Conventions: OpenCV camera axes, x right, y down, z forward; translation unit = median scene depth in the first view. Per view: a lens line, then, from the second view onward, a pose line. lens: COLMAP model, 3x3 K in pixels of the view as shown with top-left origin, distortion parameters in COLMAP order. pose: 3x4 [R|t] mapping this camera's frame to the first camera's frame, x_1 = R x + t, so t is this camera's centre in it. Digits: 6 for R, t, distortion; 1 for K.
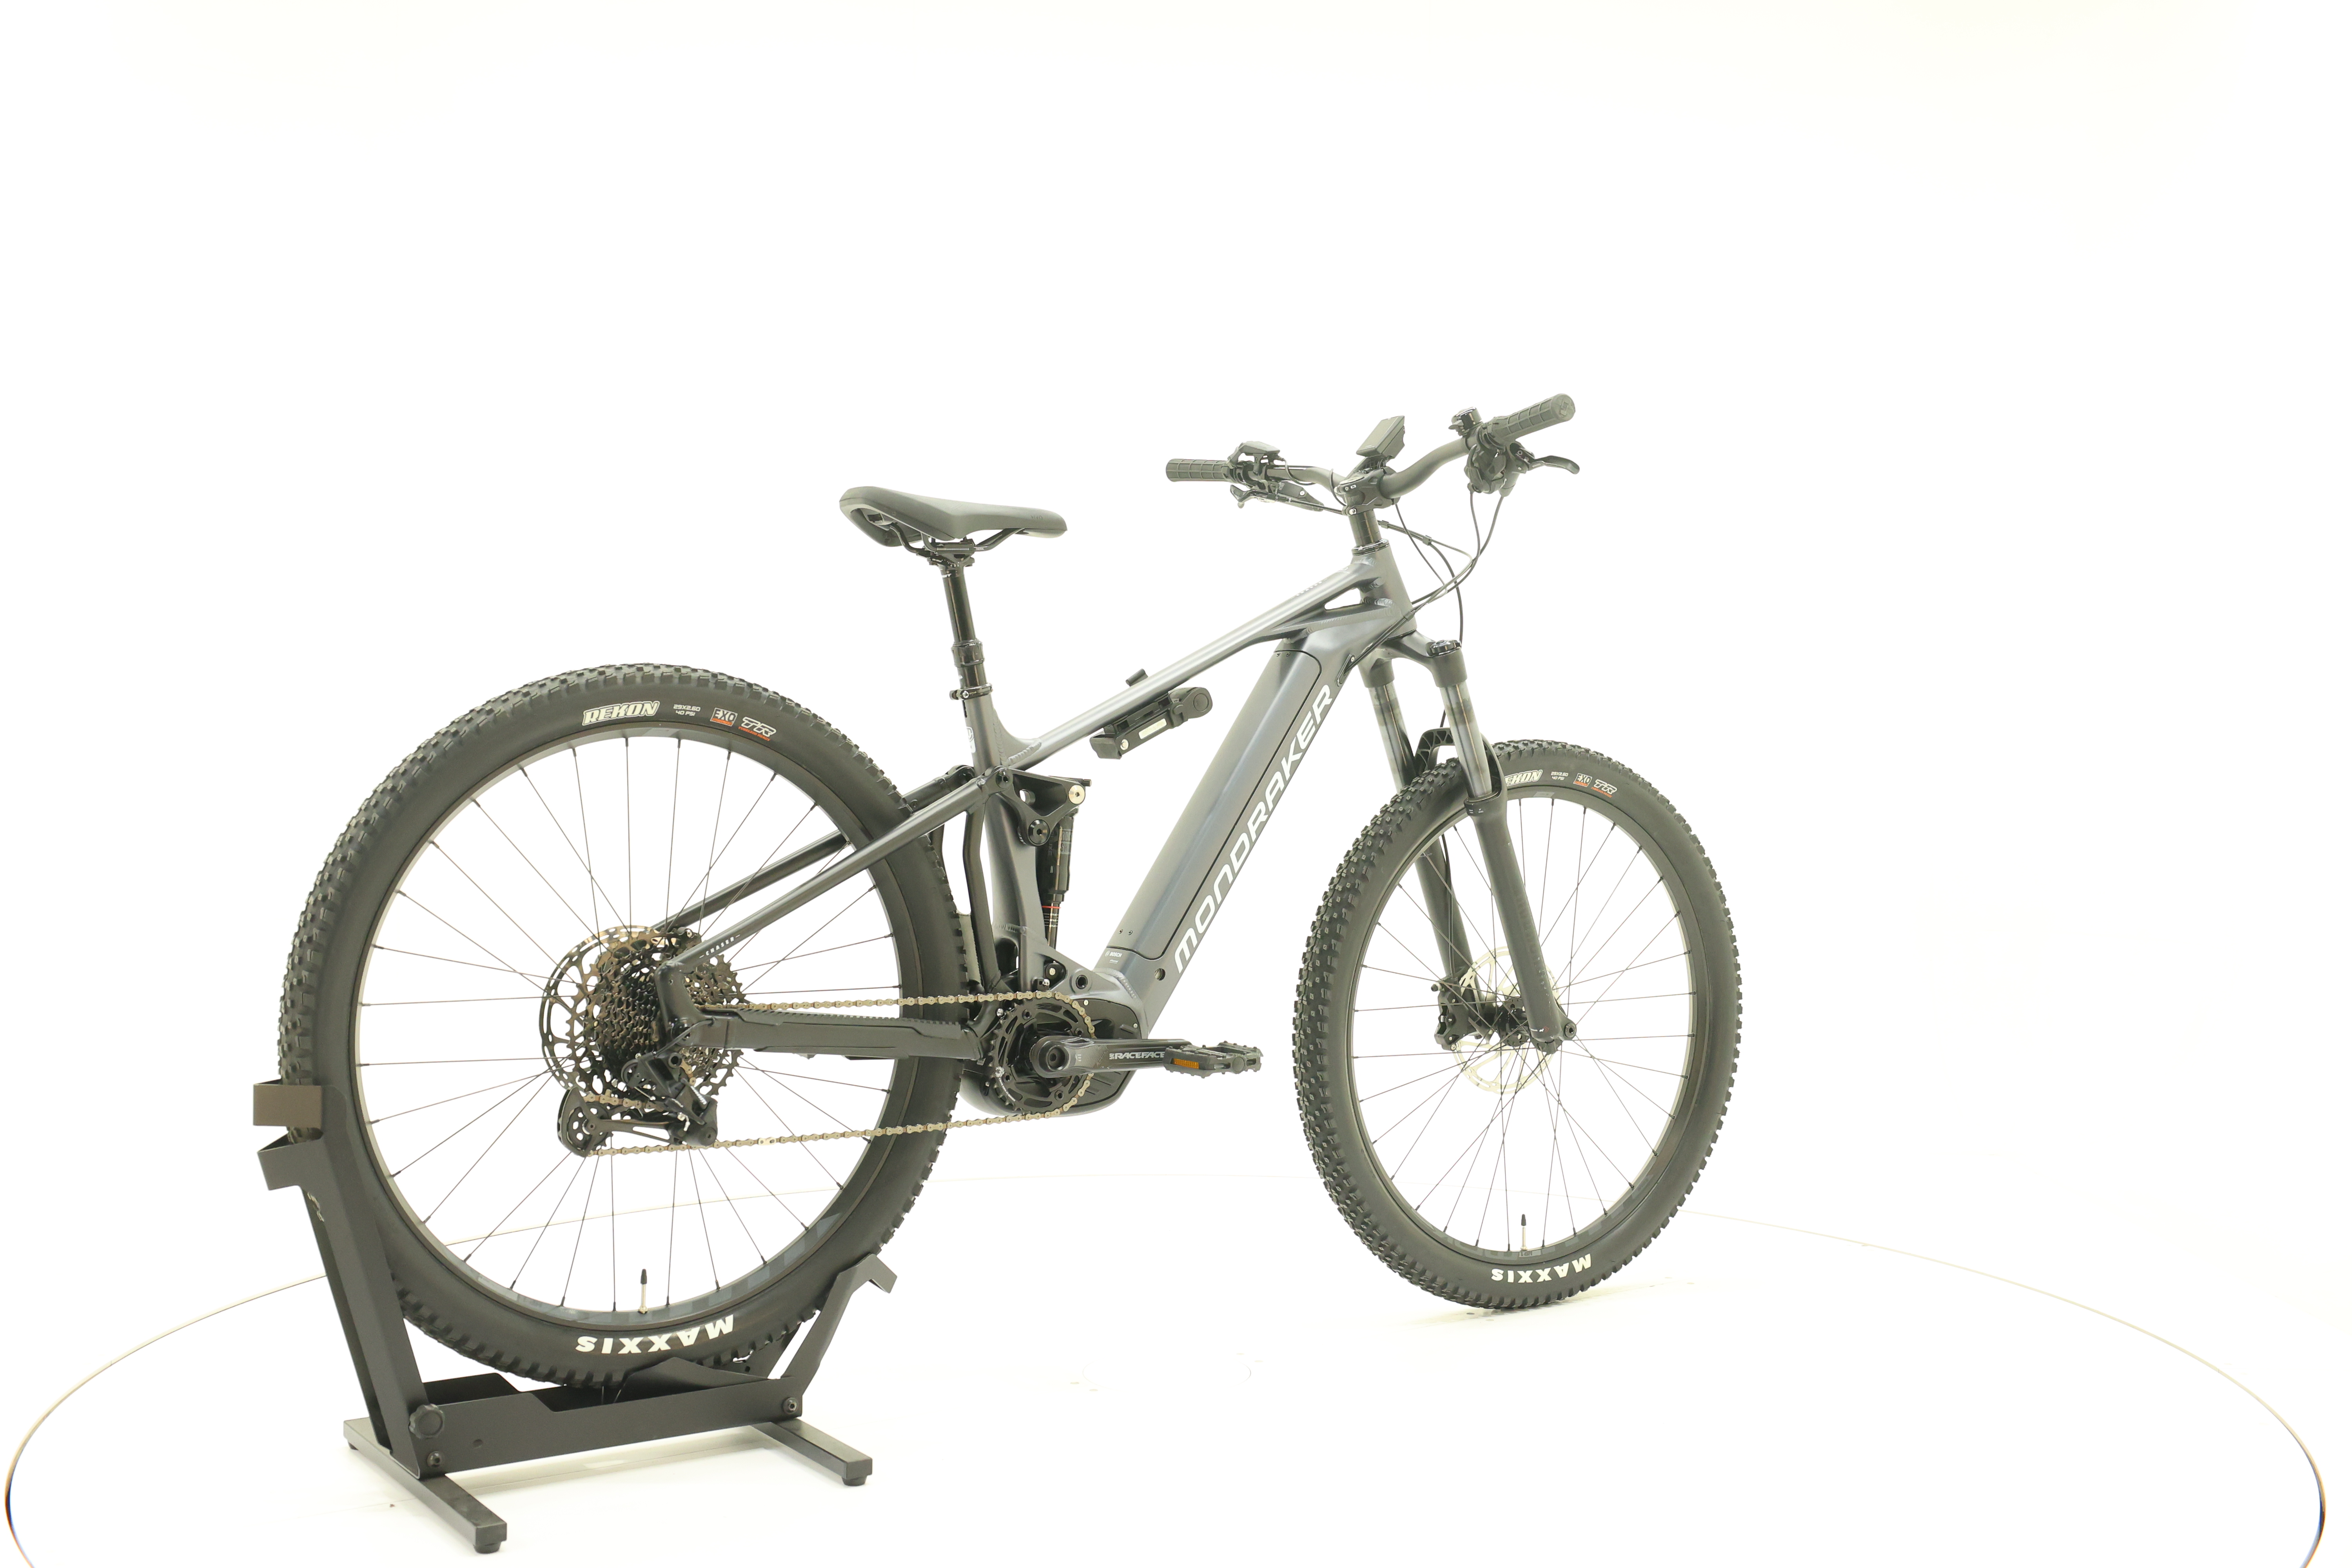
lens RADIAL K [[2516.2, 0, 1166.7], [0, 2516.2, 778.6], [0, 0, 1]] dist [0.009782, 0.000000]
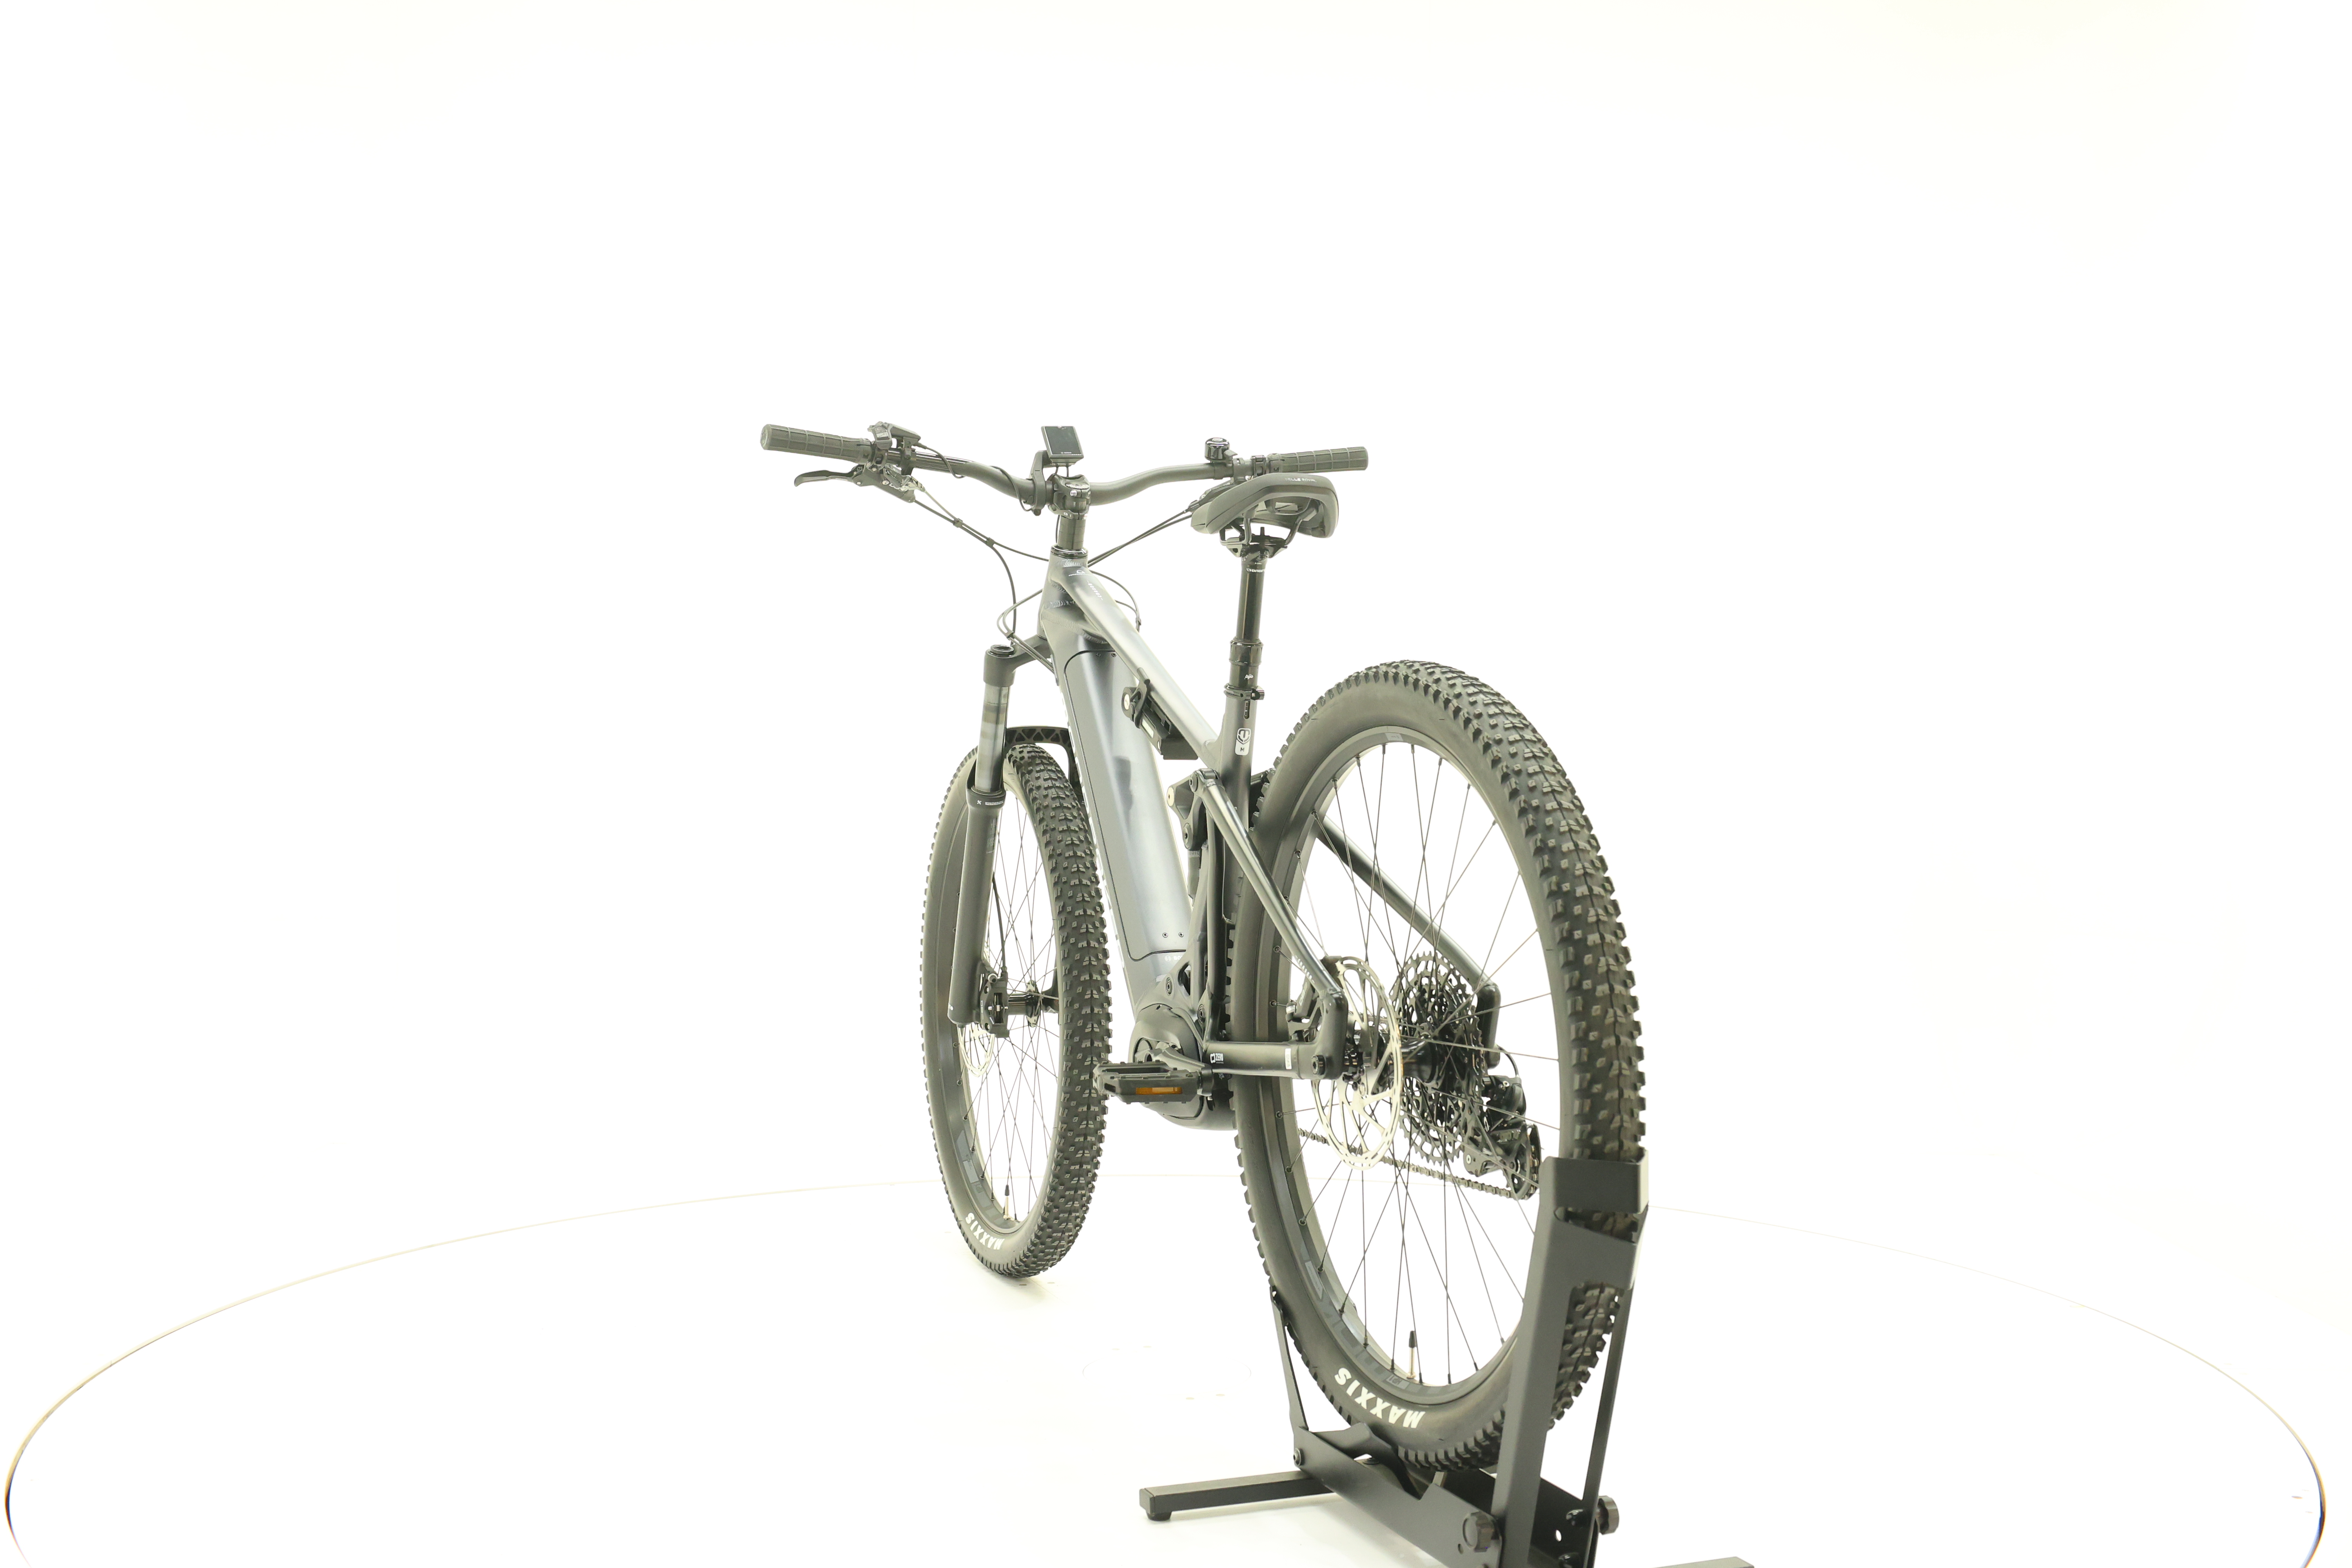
lens RADIAL K [[2516.2, 0, 1188.3], [0, 2516.2, 775.8], [0, 0, 1]] dist [0.009782, 0.000000]
pose [[0.216870, -0.025804, 0.975859, -1.011679], [0.020433, 0.999552, 0.021890, -0.023797], [-0.975987, 0.015193, 0.217300, 0.806620]]
